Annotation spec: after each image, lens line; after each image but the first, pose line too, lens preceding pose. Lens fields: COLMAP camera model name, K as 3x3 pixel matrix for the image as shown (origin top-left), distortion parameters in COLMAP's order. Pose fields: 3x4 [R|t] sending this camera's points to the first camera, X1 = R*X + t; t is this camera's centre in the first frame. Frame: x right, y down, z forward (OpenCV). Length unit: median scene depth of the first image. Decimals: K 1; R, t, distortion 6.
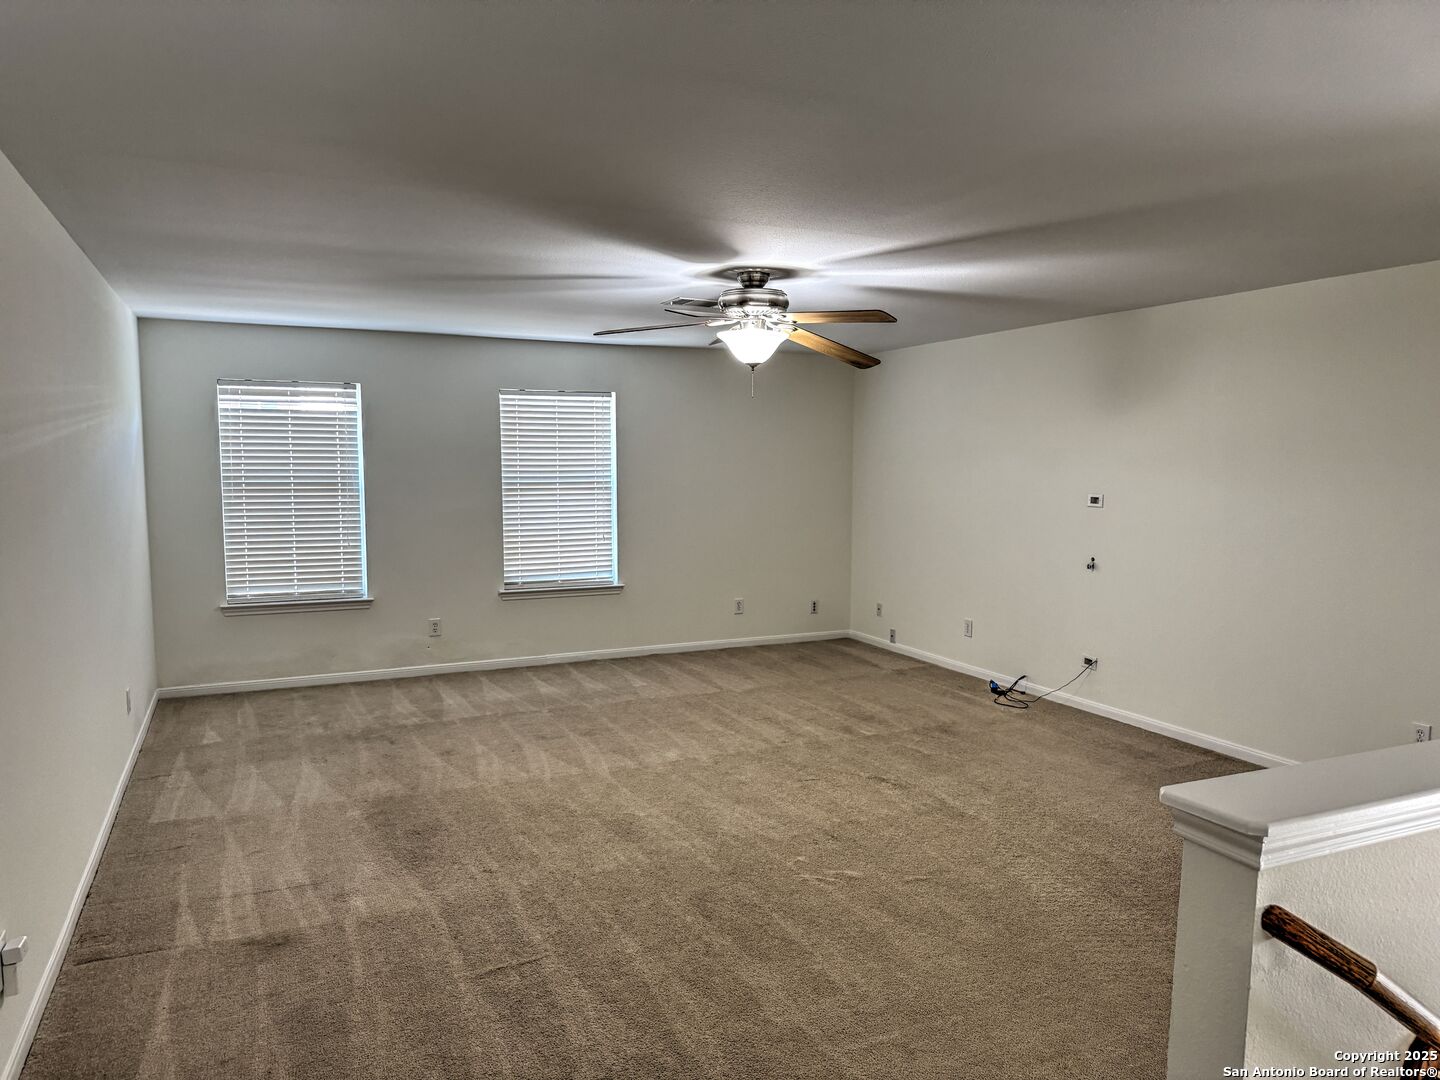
lens RADIAL K [[1009.2, 0, 718.9], [0, 1009.2, 547.8], [0, 0, 1]] dist [0.096647, -0.132448]
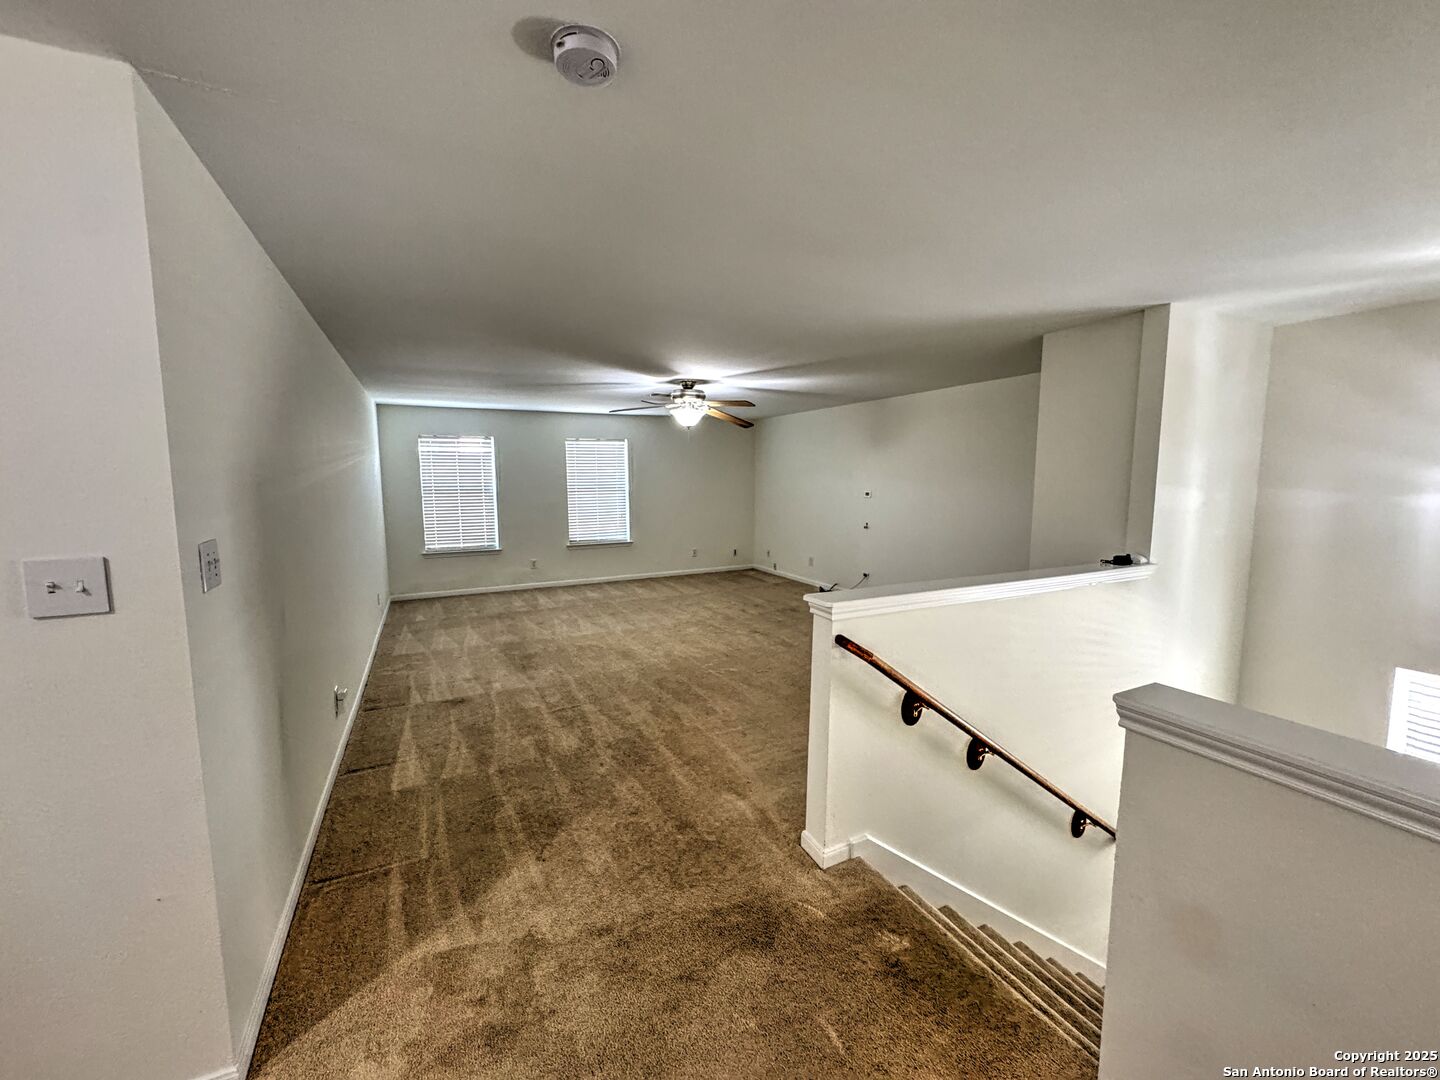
lens RADIAL K [[577.2, 0, 719.5], [0, 577.2, 537.0], [0, 0, 1]] dist [-0.000791, 0.000169]
pose [[0.999380, -0.010418, 0.033626, 0.054537], [0.009826, 0.999795, 0.017712, 0.019415], [-0.033804, -0.017371, 0.999278, -0.155321]]
